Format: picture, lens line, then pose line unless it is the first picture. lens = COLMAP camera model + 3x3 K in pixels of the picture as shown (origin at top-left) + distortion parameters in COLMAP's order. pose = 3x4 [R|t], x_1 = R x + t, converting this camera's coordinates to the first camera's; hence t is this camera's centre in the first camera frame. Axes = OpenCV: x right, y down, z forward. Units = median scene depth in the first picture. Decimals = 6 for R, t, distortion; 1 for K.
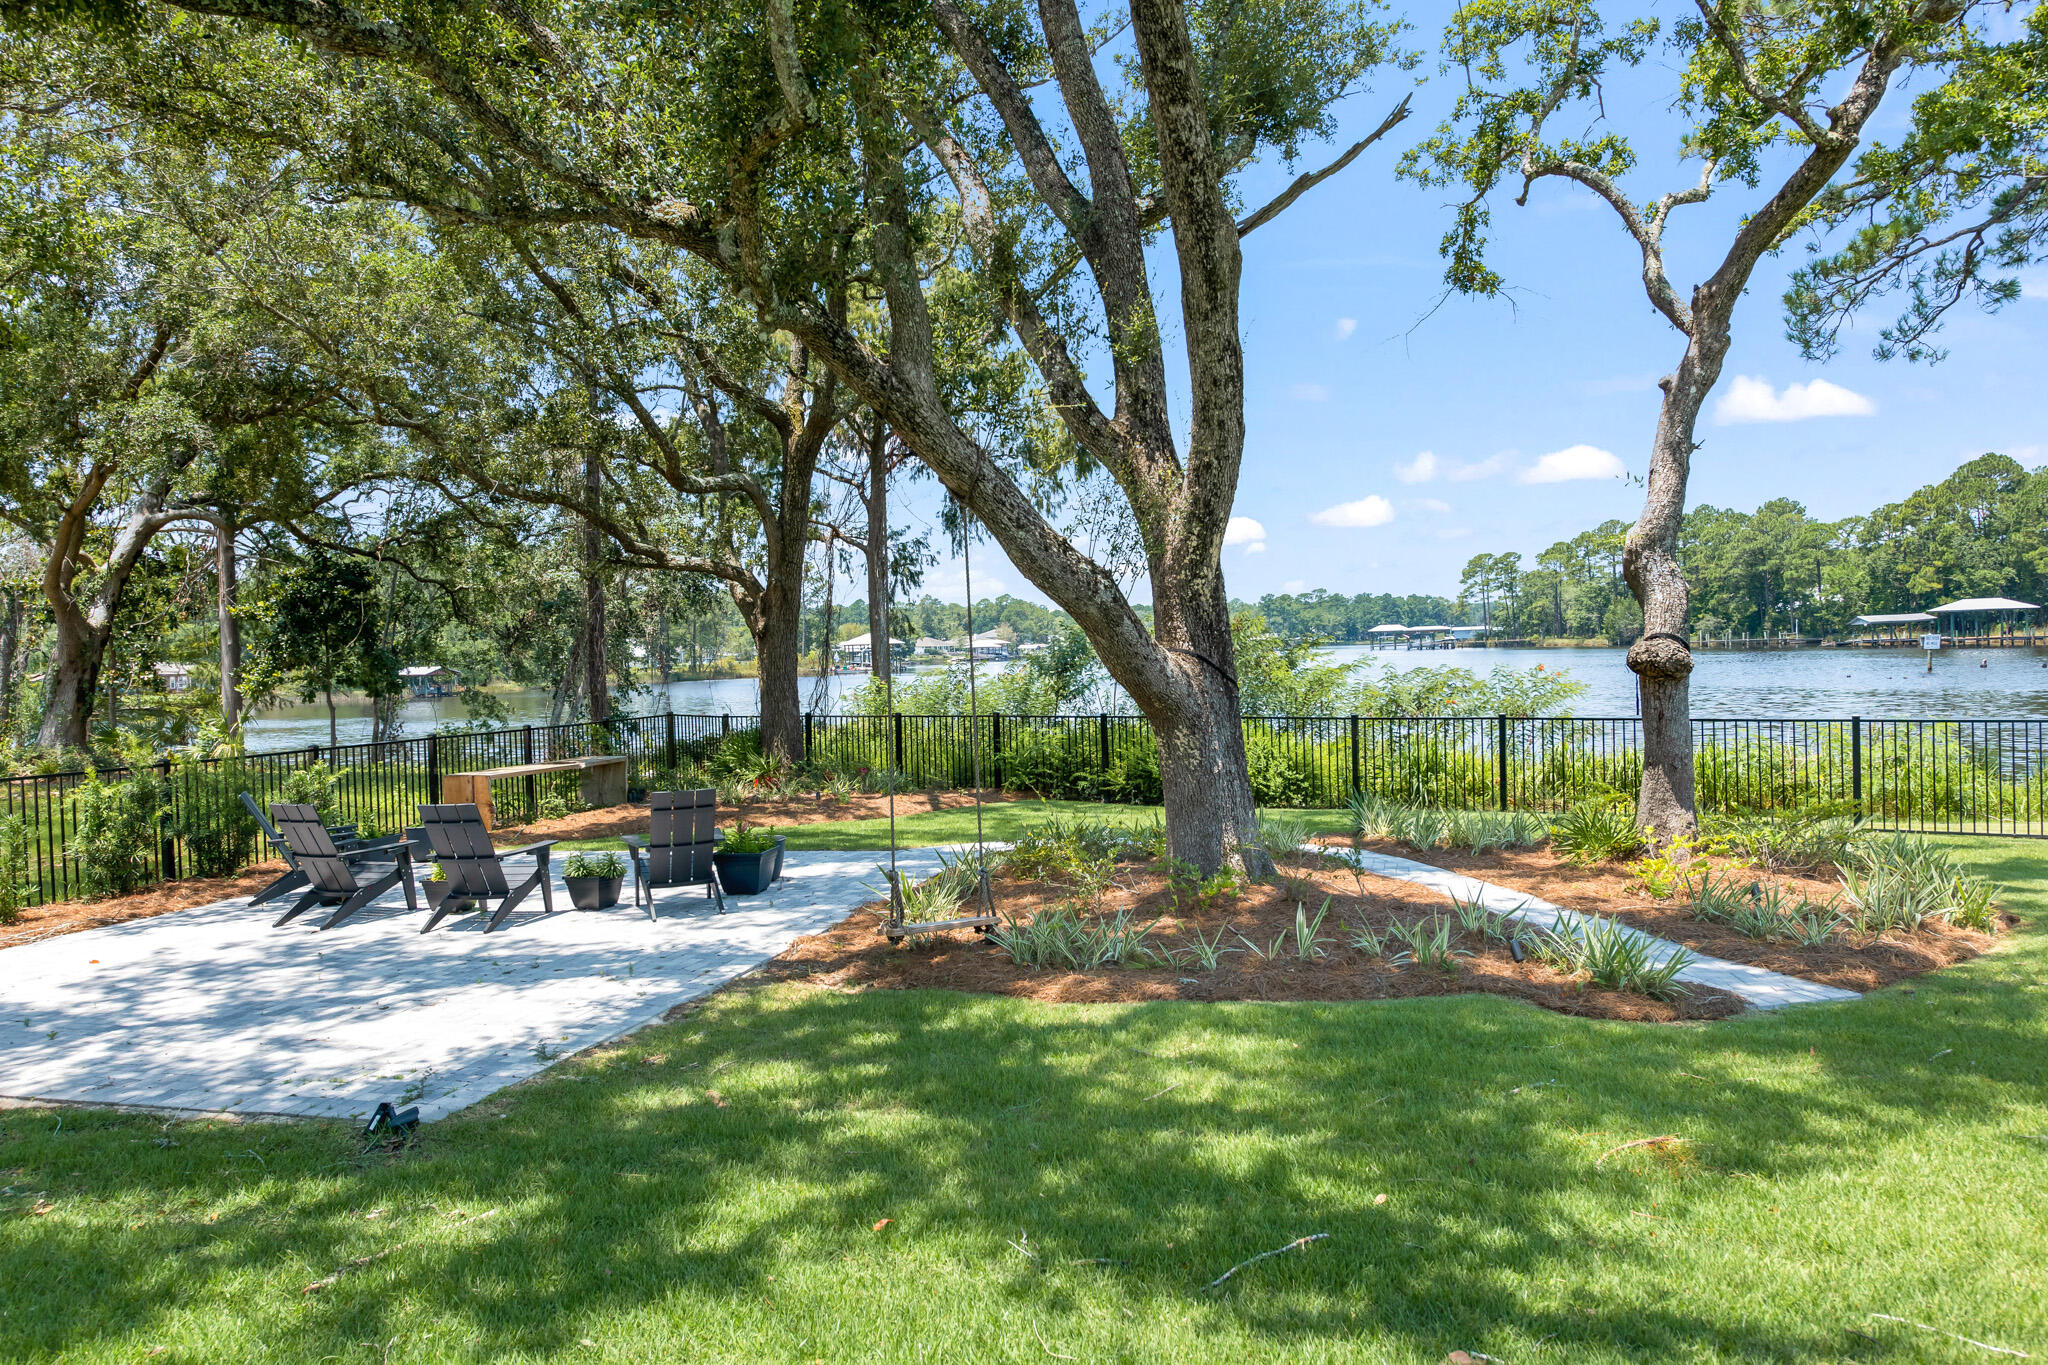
lens RADIAL K [[1352.0, 0, 1030.4], [0, 1352.0, 661.7], [0, 0, 1]] dist [0.006795, 0.002084]
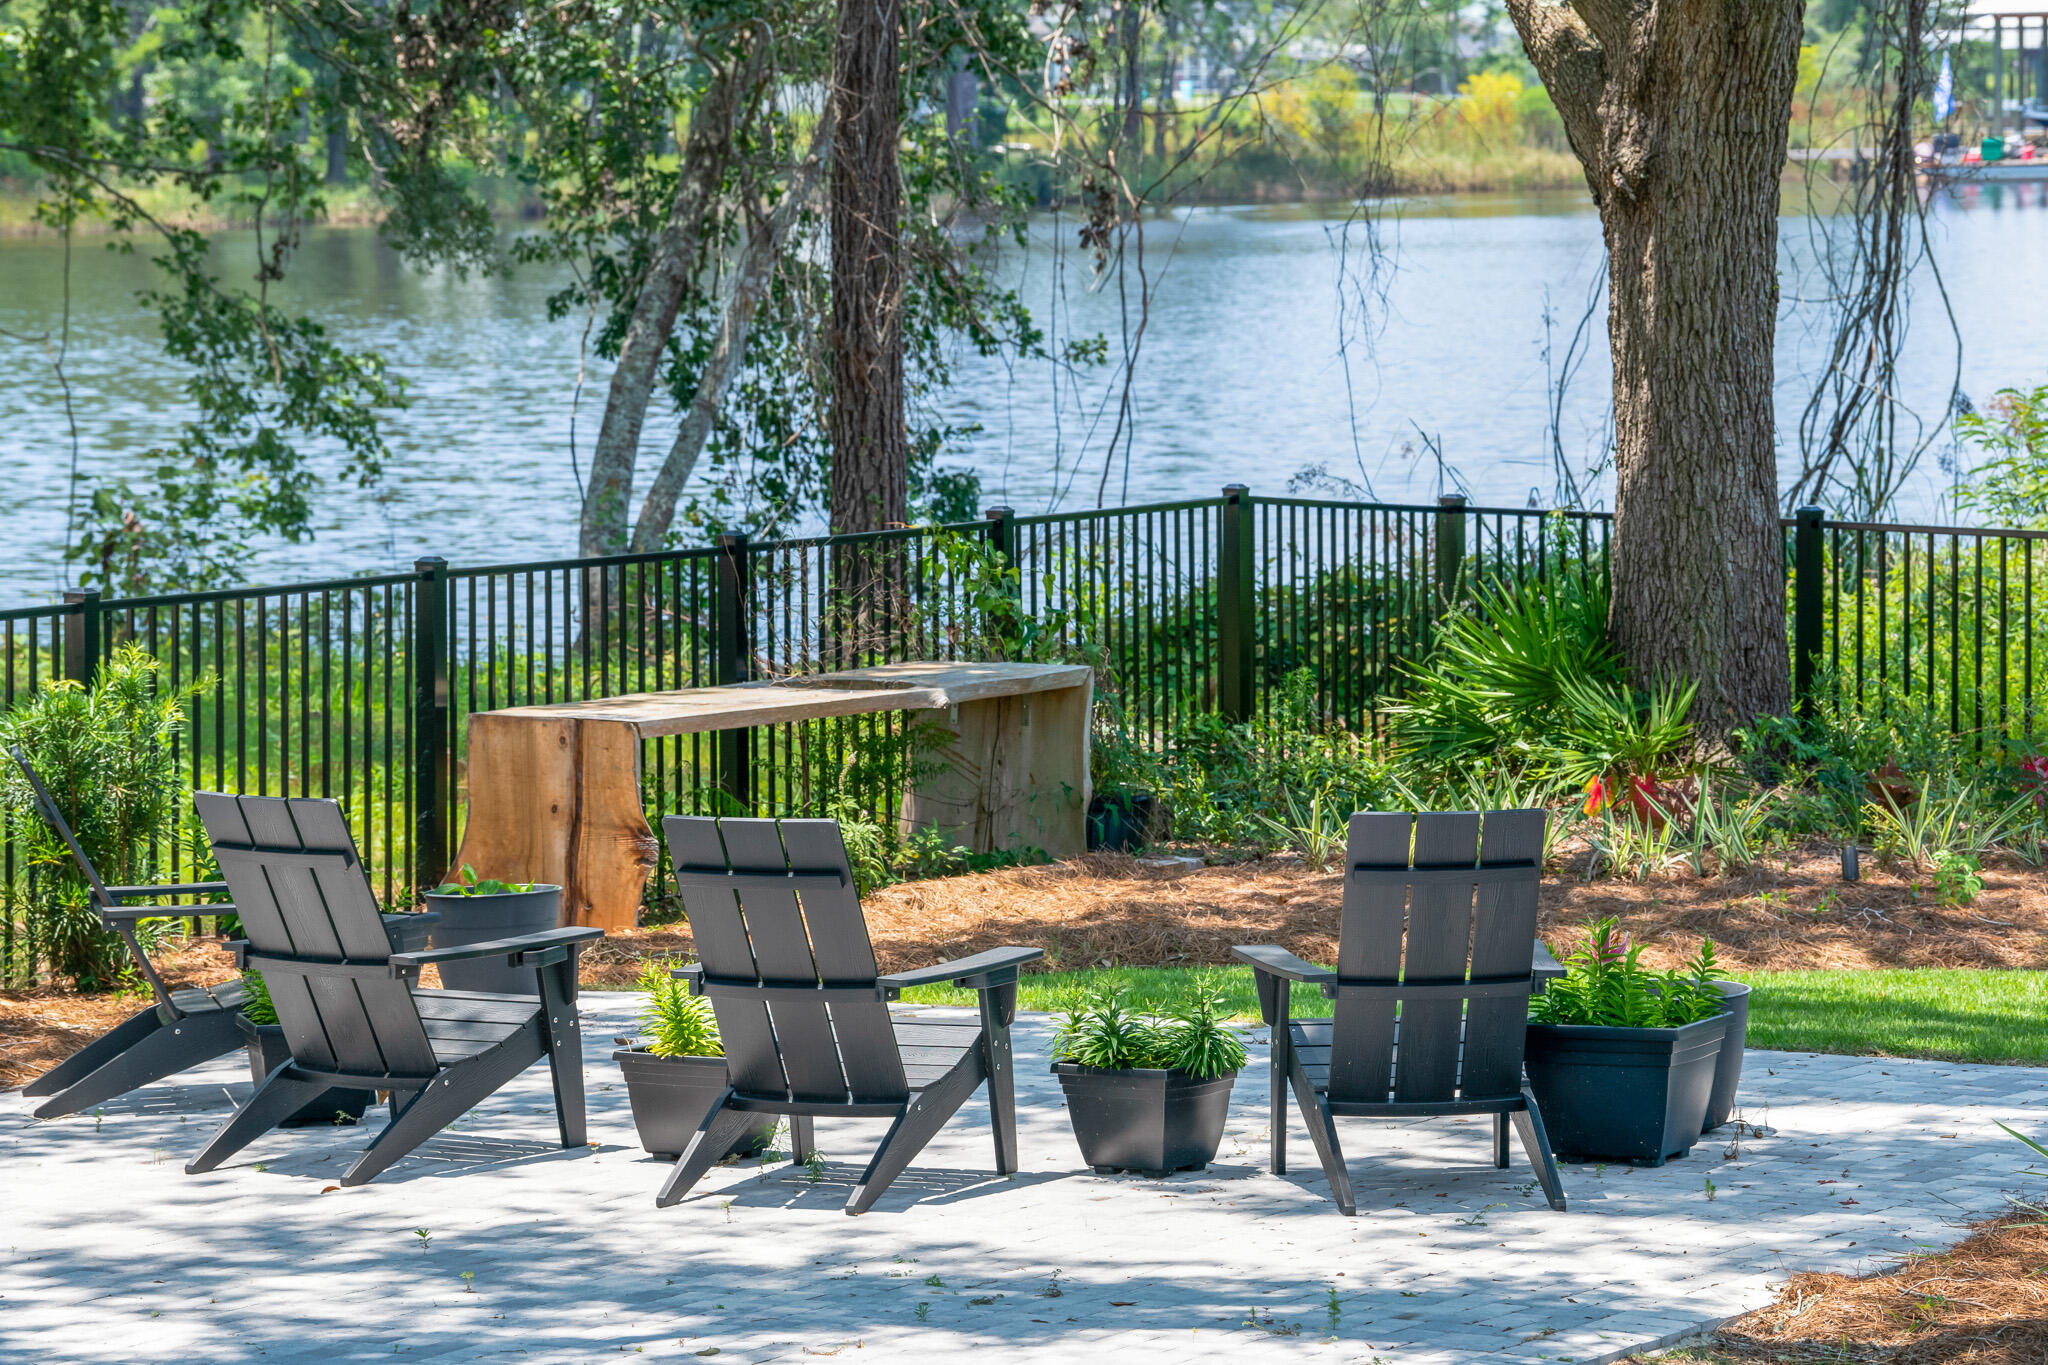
lens RADIAL K [[8219.2, 0, 1016.9], [0, 8219.2, 677.1], [0, 0, 1]] dist [1.247084, 0.000000]
pose [[0.967920, 0.045287, -0.247143, 0.081125], [-0.027783, 0.996882, 0.073860, -0.050058], [0.249717, -0.064624, 0.966160, -0.585248]]
